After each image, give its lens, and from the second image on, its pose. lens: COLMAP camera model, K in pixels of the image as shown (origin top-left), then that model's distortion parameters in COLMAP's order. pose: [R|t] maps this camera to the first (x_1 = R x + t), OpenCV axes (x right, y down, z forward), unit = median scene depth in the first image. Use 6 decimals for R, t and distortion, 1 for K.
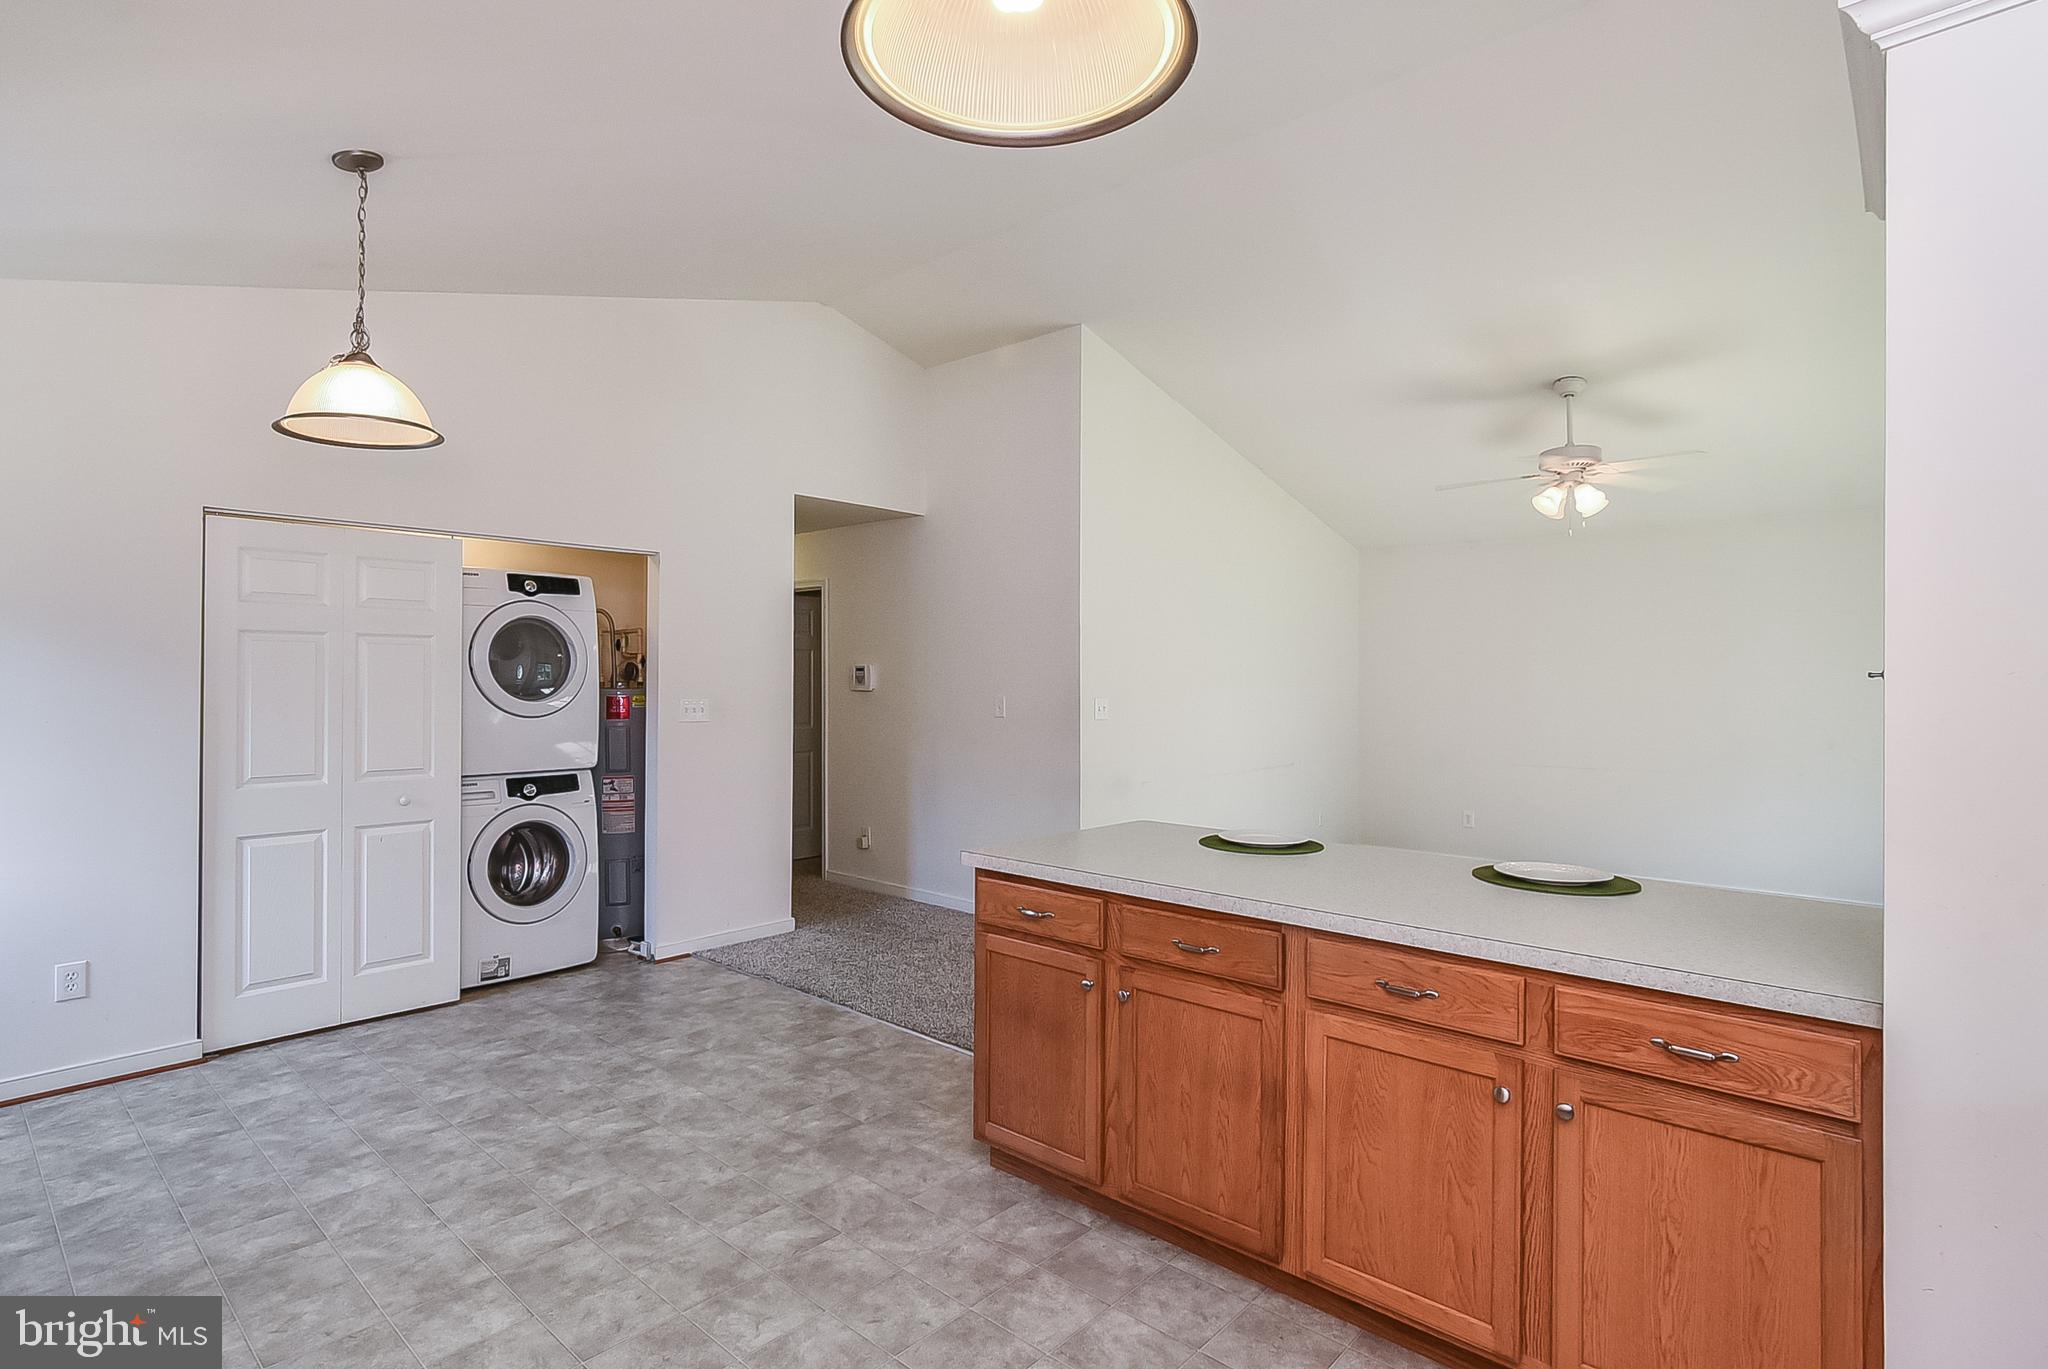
lens RADIAL K [[1011.5, 0, 996.6], [0, 1011.5, 671.8], [0, 0, 1]] dist [-0.000745, 0.000492]
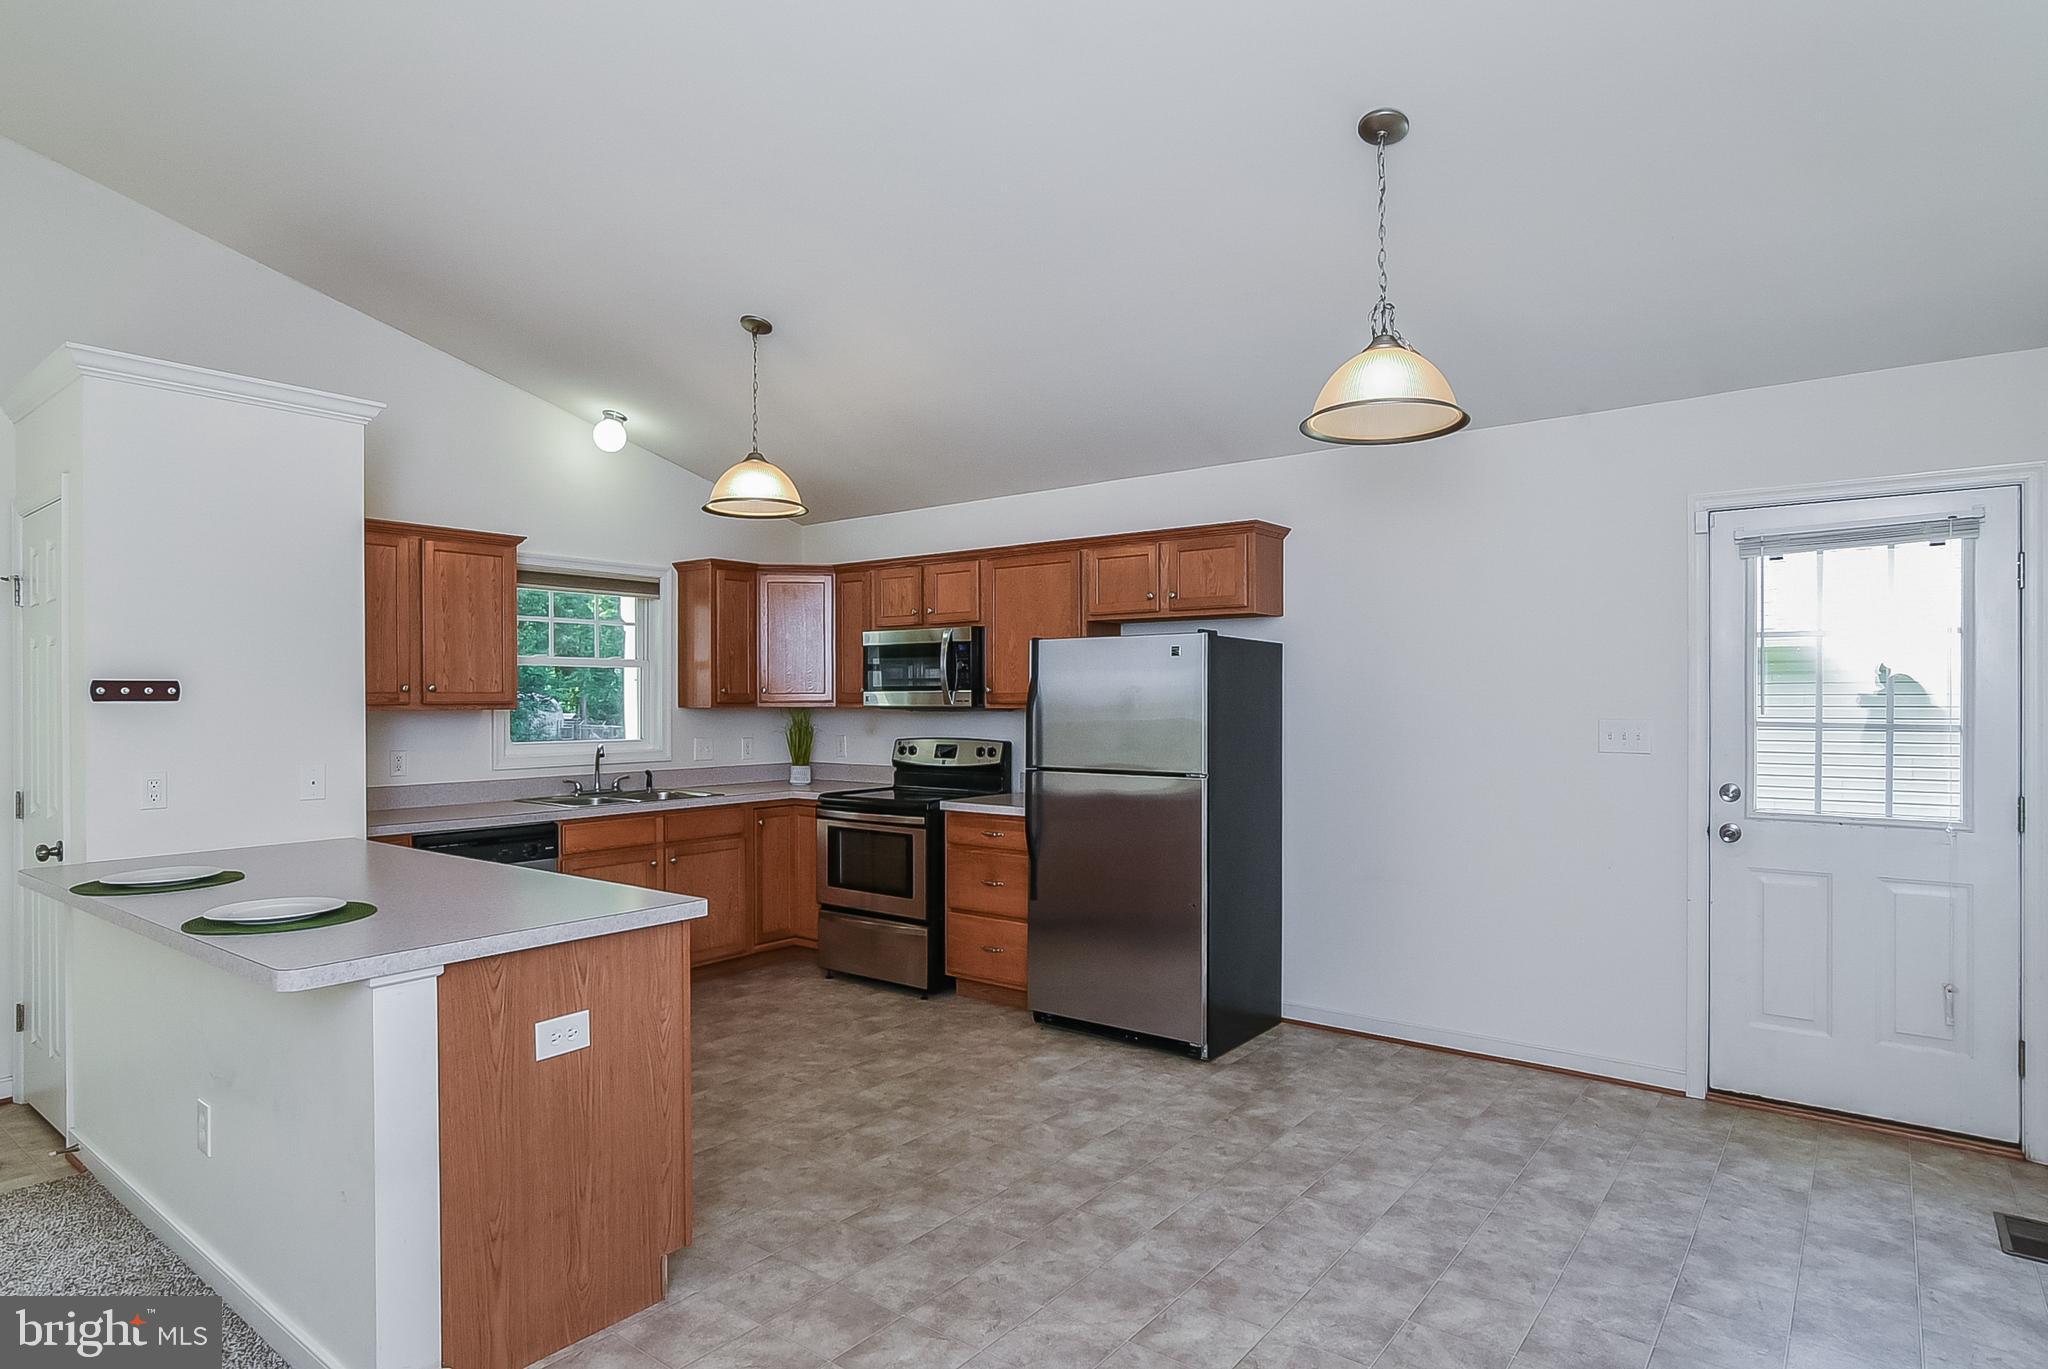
lens RADIAL K [[1132.1, 0, 990.3], [0, 1132.1, 703.0], [0, 0, 1]] dist [-0.006283, -0.000335]
pose [[-0.997848, -0.000512, -0.065575, -0.207936], [-0.000329, 0.999996, -0.002809, 0.016233], [0.065576, -0.002781, -0.997844, 1.958405]]
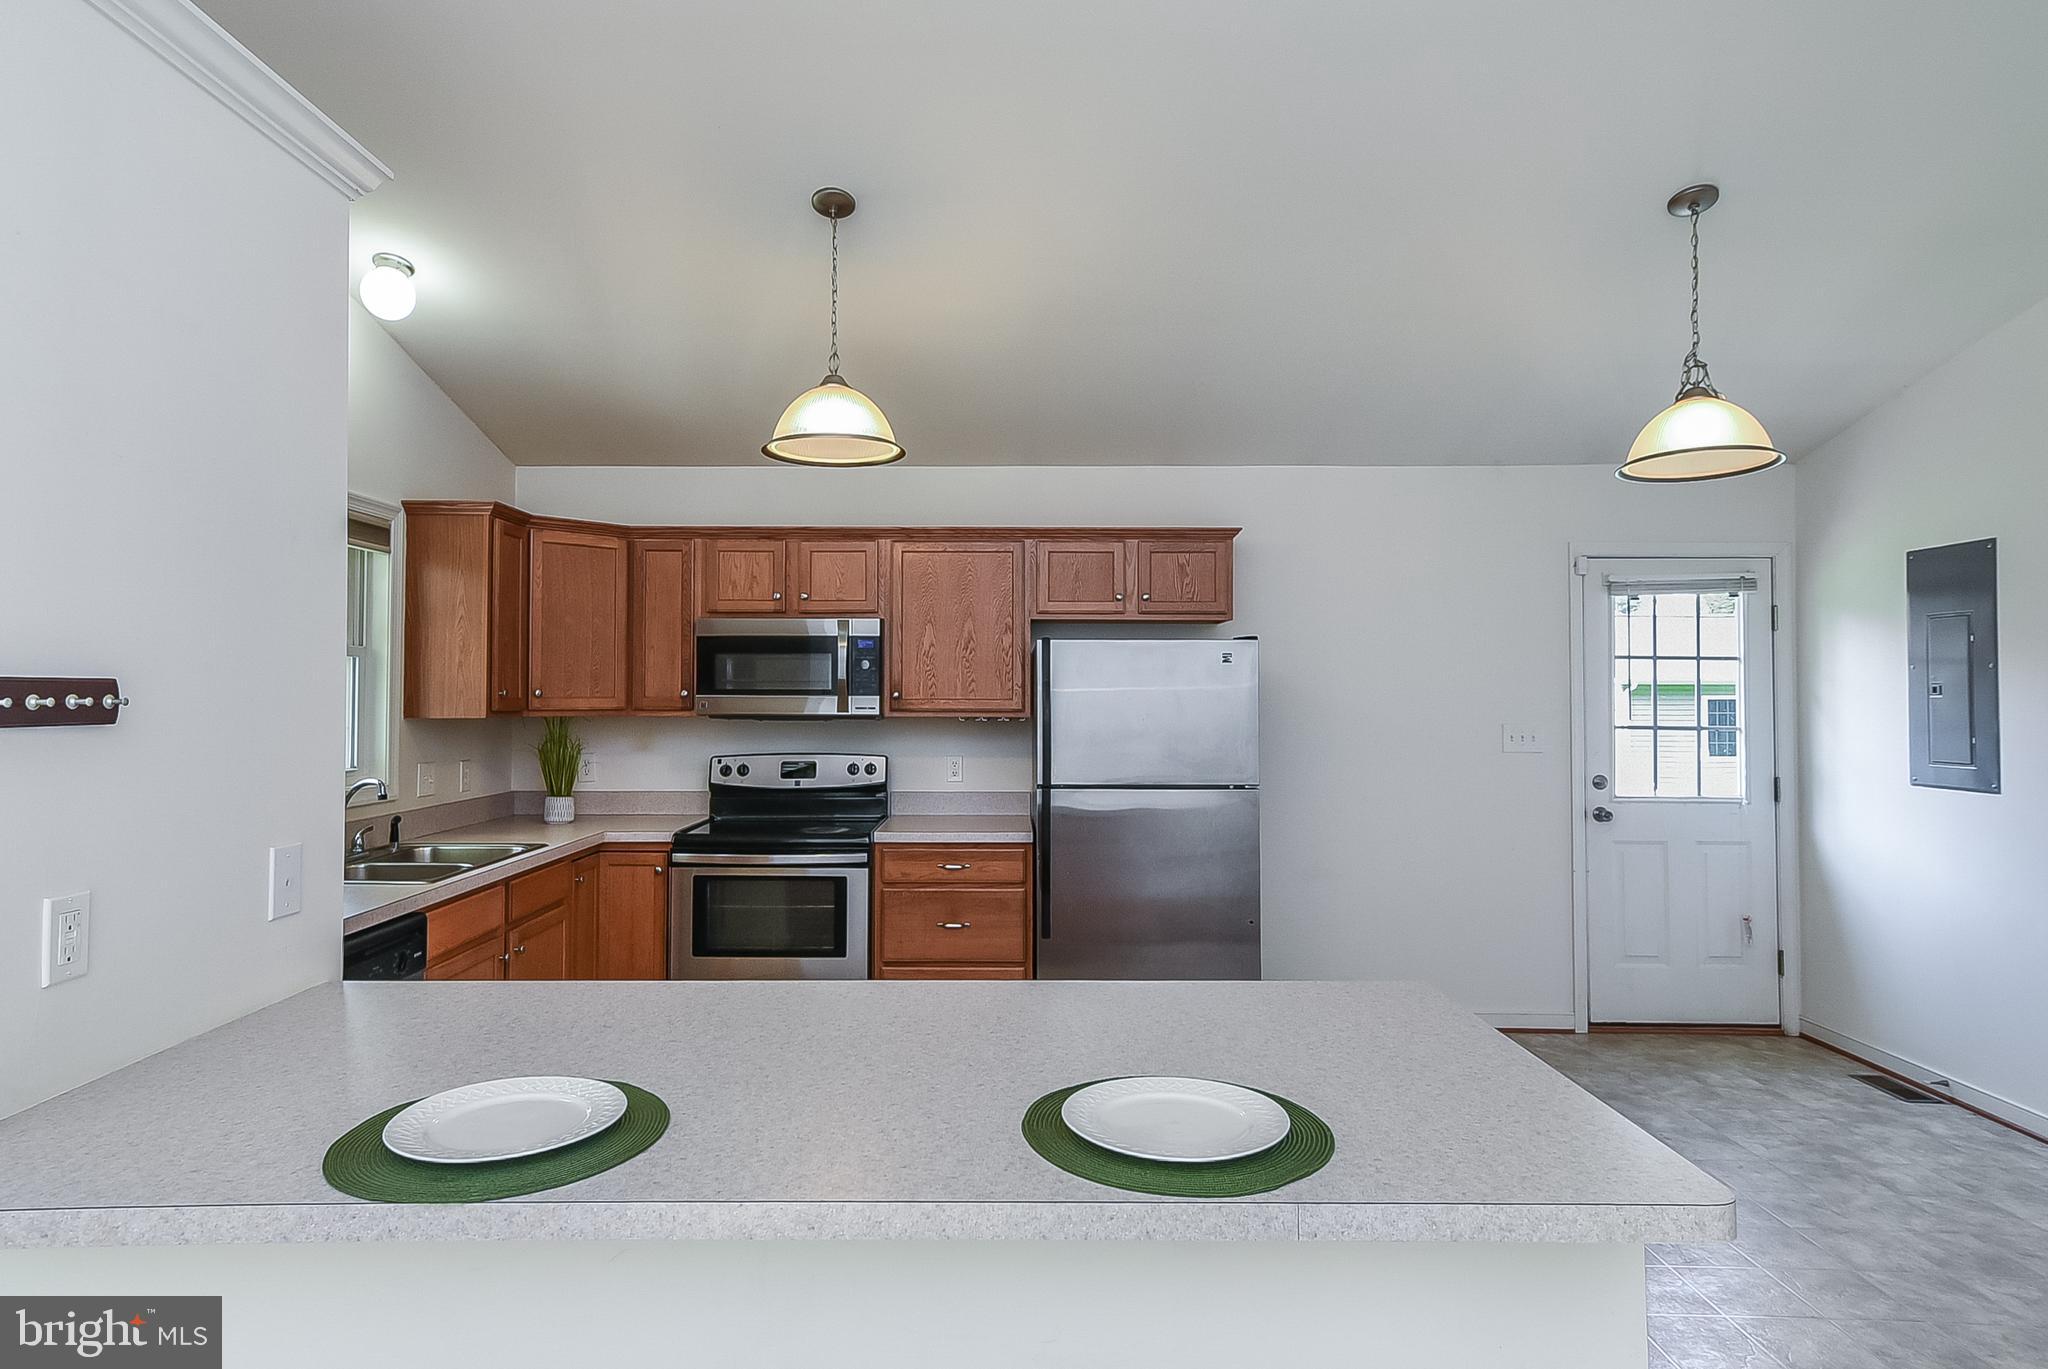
lens RADIAL K [[1153.1, 0, 994.1], [0, 1153.1, 674.8], [0, 0, 1]] dist [0.015836, 0.000488]
pose [[-0.744902, -0.016504, -0.666970, 0.652449], [0.000718, 0.999674, -0.025539, 0.001663], [0.667174, -0.019503, -0.744647, 1.366735]]
